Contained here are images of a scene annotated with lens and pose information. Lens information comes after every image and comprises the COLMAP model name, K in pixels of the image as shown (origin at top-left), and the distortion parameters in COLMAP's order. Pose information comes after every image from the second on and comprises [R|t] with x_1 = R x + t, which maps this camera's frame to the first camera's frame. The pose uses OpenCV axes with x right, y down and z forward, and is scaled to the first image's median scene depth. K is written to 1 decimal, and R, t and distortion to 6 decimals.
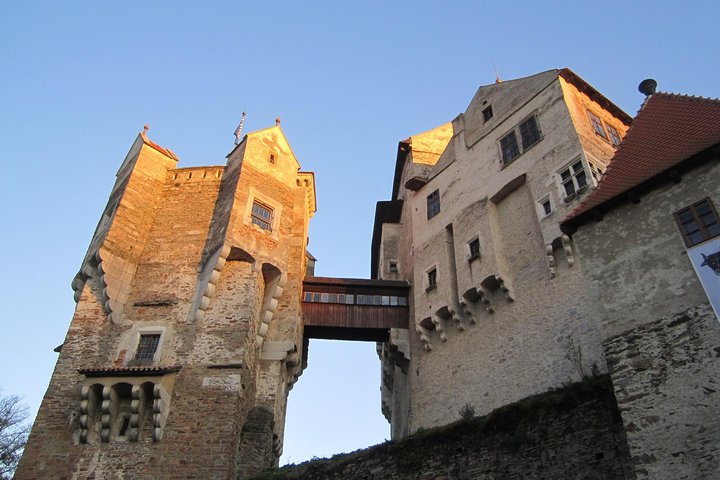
lens RADIAL K [[596.8, 0, 363.1], [0, 596.8, 239.6], [0, 0, 1]] dist [-0.022983, -0.002508]
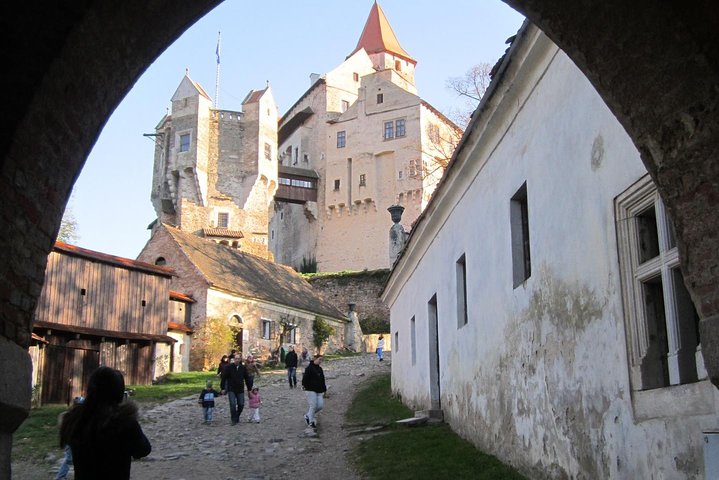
lens RADIAL K [[795.6, 0, 360.7], [0, 795.6, 240.3], [0, 0, 1]] dist [0.001431, 0.000000]
pose [[0.915668, 0.074106, 0.395046, -0.951393], [-0.237580, 0.892568, 0.383246, -0.904372], [-0.324205, -0.444781, 0.834902, -1.495916]]
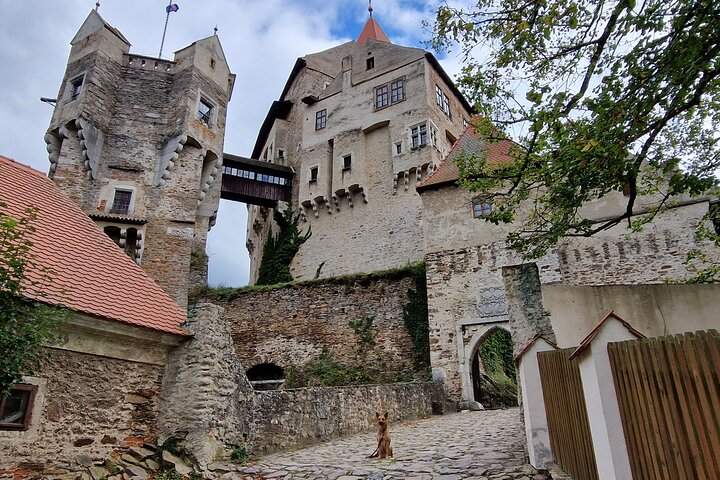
lens RADIAL K [[506.0, 0, 355.4], [0, 506.0, 241.8], [0, 0, 1]] dist [0.027776, 0.000195]
pose [[0.936651, 0.115258, 0.330757, -0.209749], [-0.207464, 0.943399, 0.258761, -0.140029], [-0.282212, -0.310989, 0.907547, -0.260632]]
